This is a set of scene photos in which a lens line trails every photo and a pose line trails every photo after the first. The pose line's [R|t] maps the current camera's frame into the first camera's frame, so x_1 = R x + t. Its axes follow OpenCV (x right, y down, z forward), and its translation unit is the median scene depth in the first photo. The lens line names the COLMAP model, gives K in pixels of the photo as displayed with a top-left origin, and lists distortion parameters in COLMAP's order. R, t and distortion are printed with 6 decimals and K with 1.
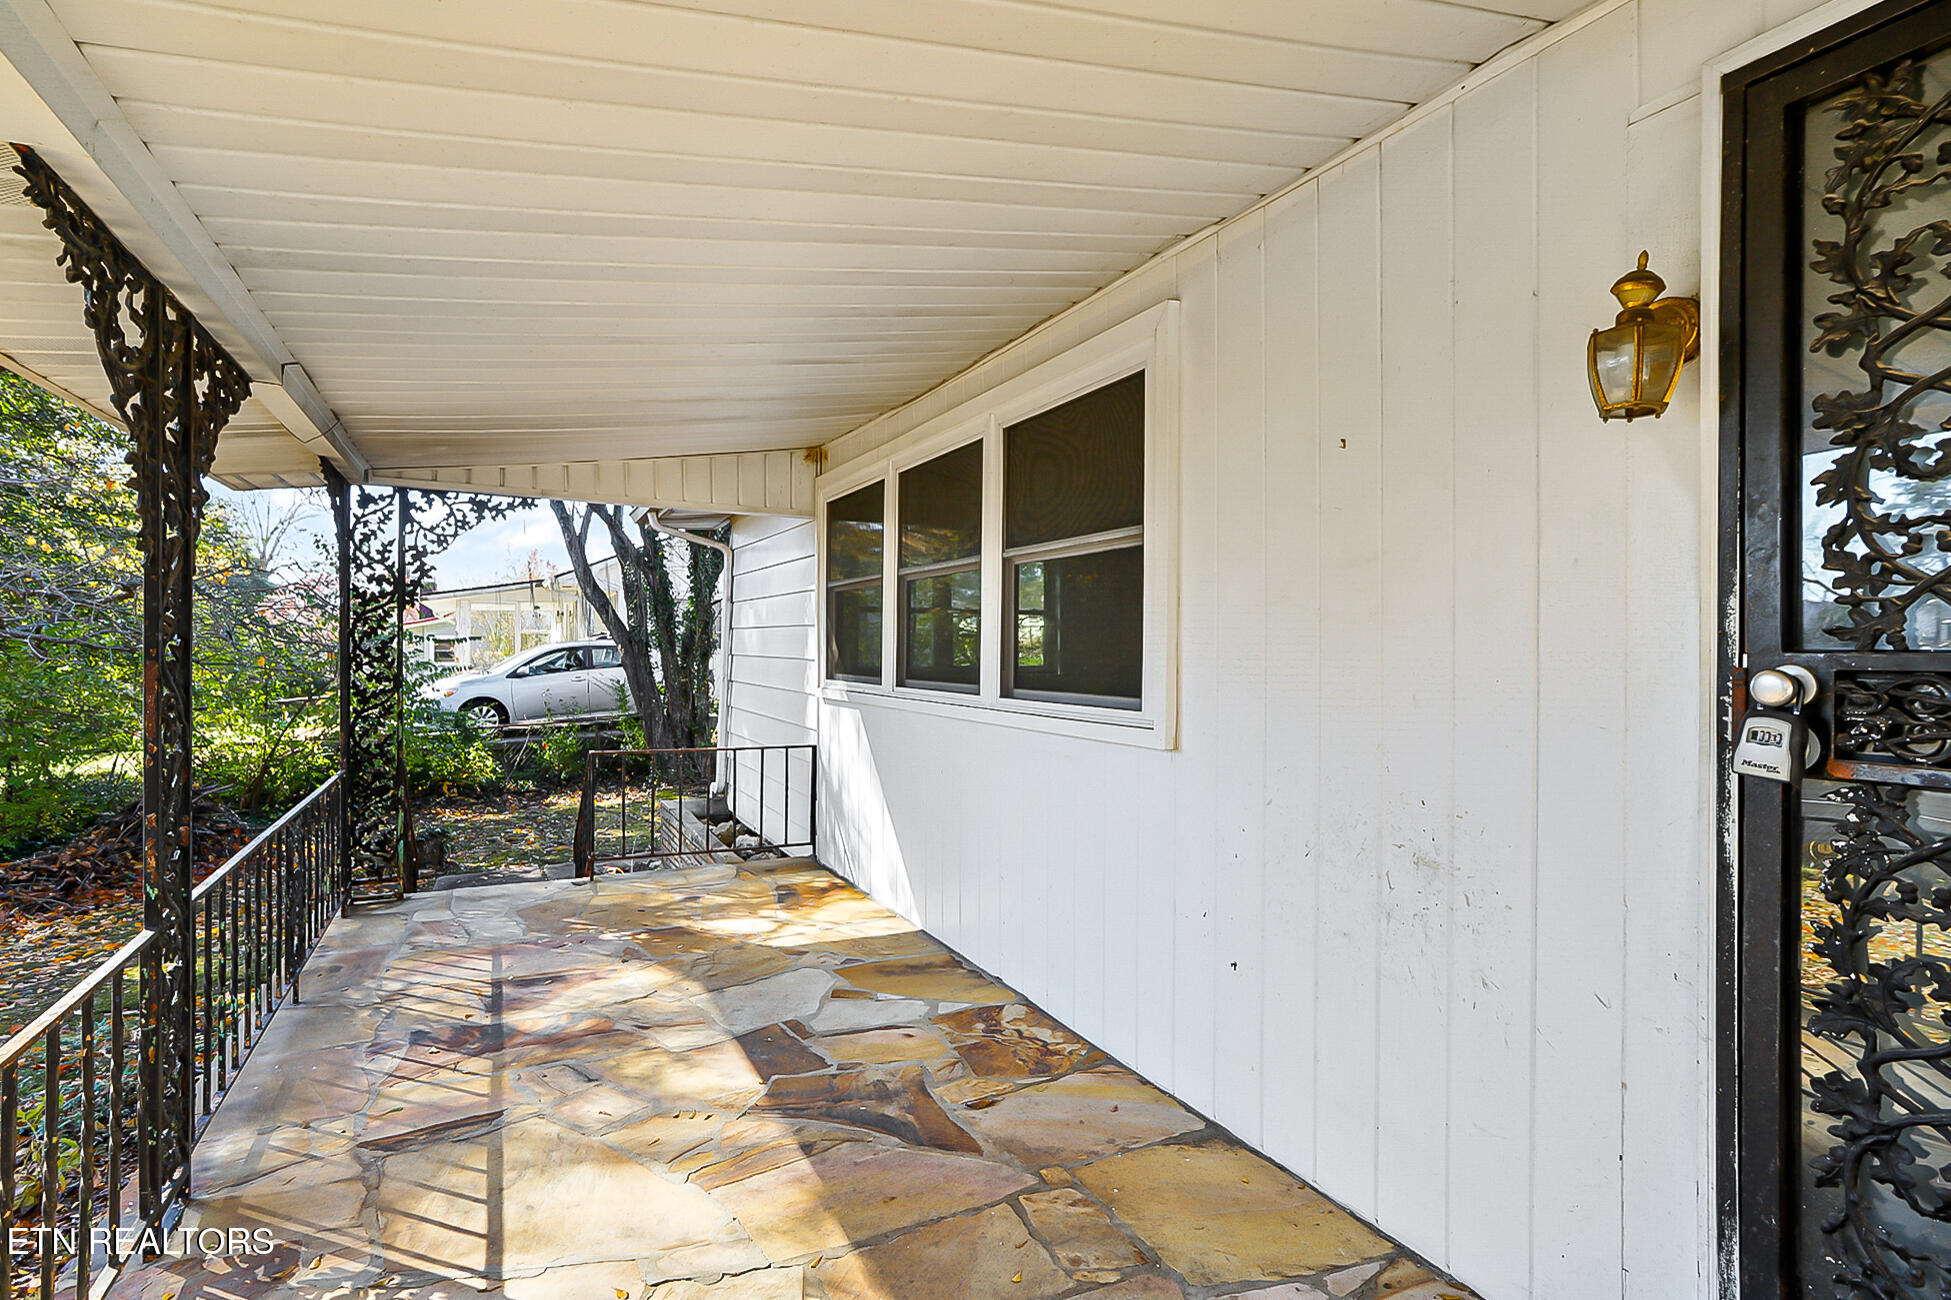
lens RADIAL K [[1034.7, 0, 1020.0], [0, 1034.7, 648.7], [0, 0, 1]] dist [-0.032852, 0.045609]
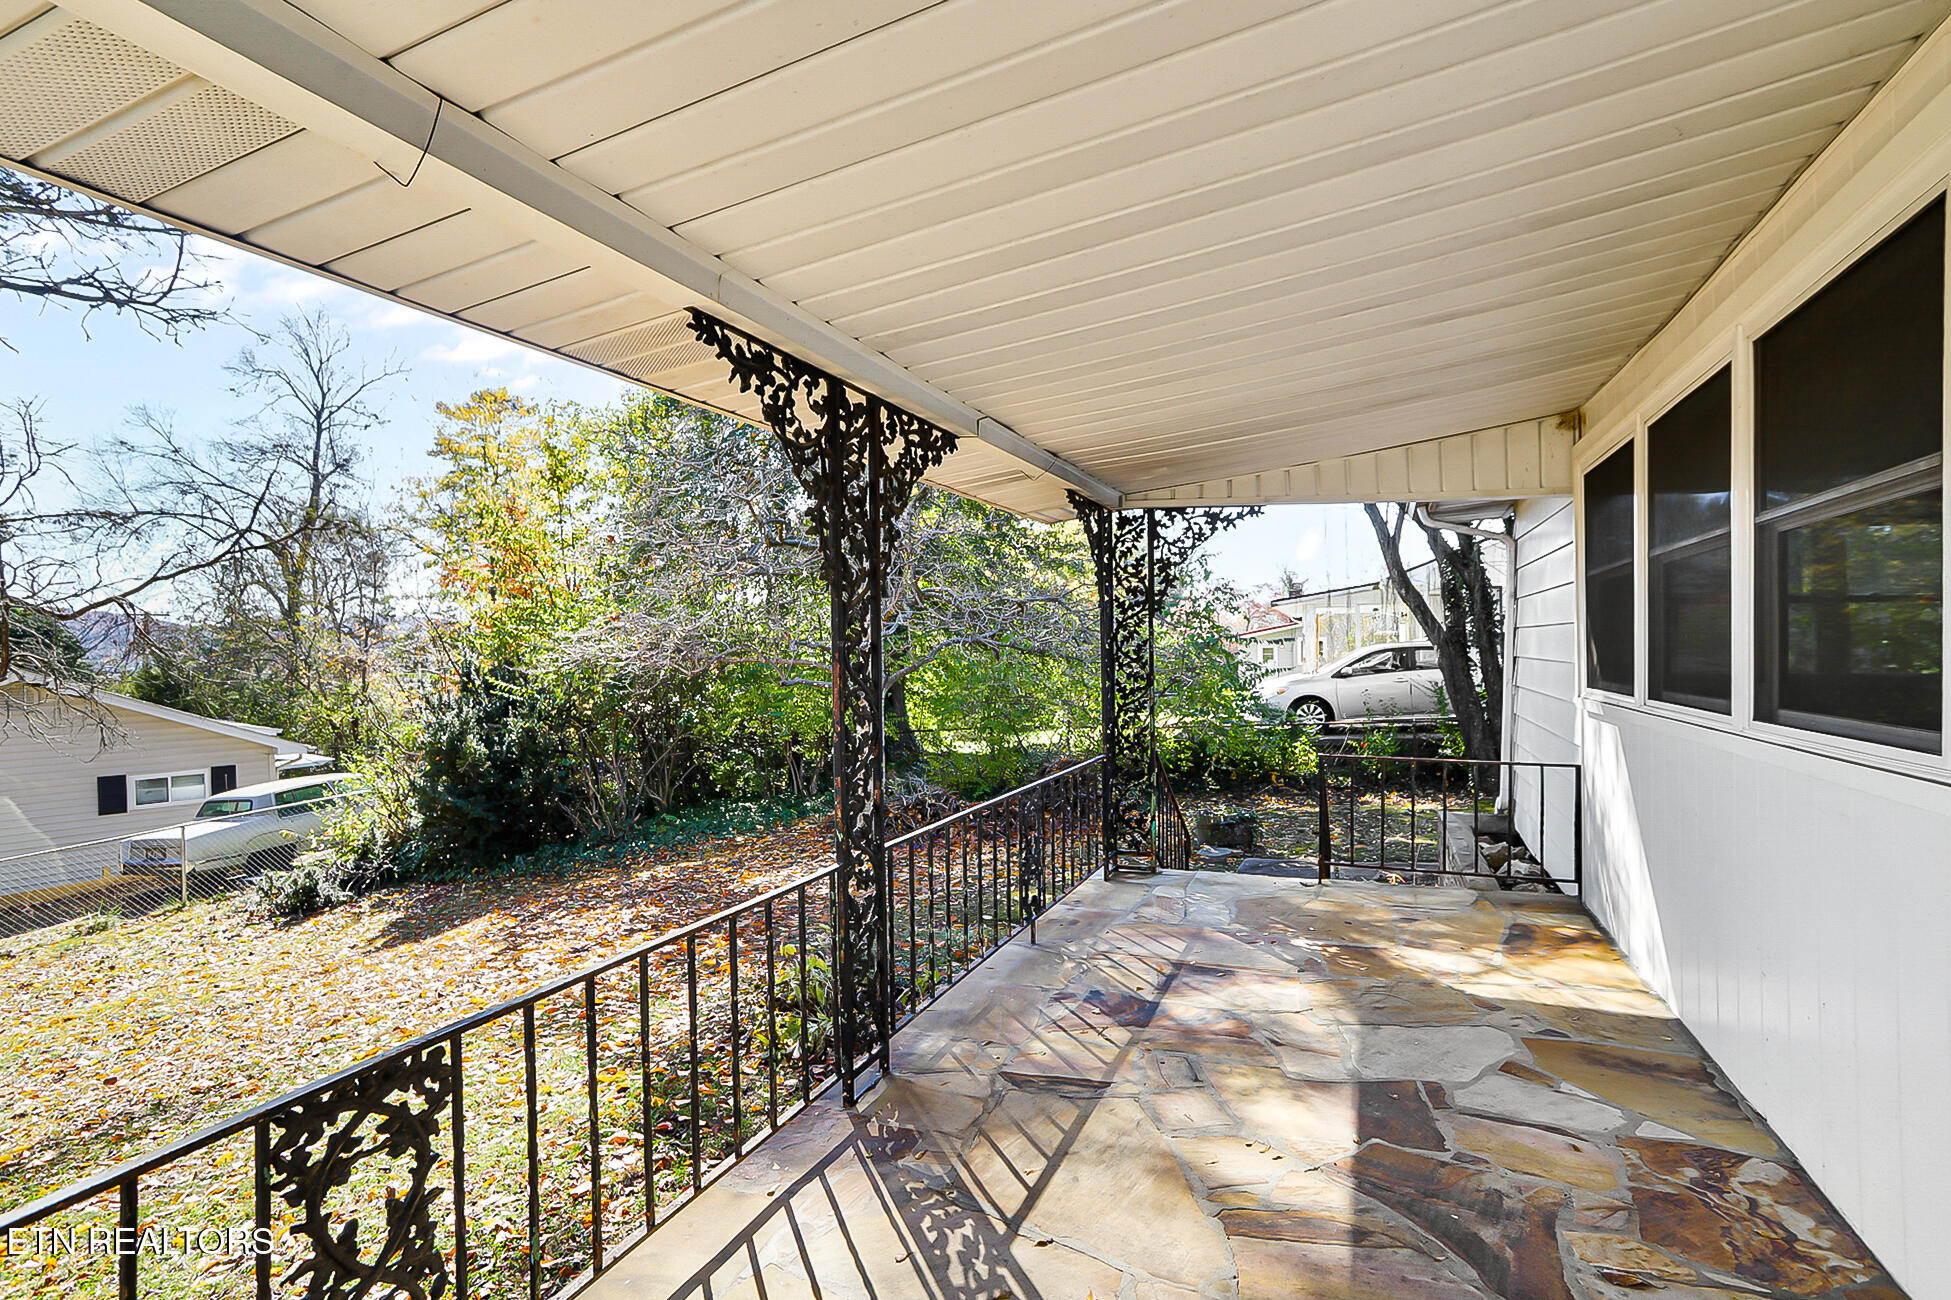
lens RADIAL K [[1034.7, 0, 1020.0], [0, 1034.7, 648.7], [0, 0, 1]] dist [-0.032852, 0.045609]
pose [[0.677992, -0.001538, -0.735068, 0.136940], [0.001168, 0.999999, -0.001015, -0.001431], [0.735069, -0.000170, 0.677993, 0.125347]]
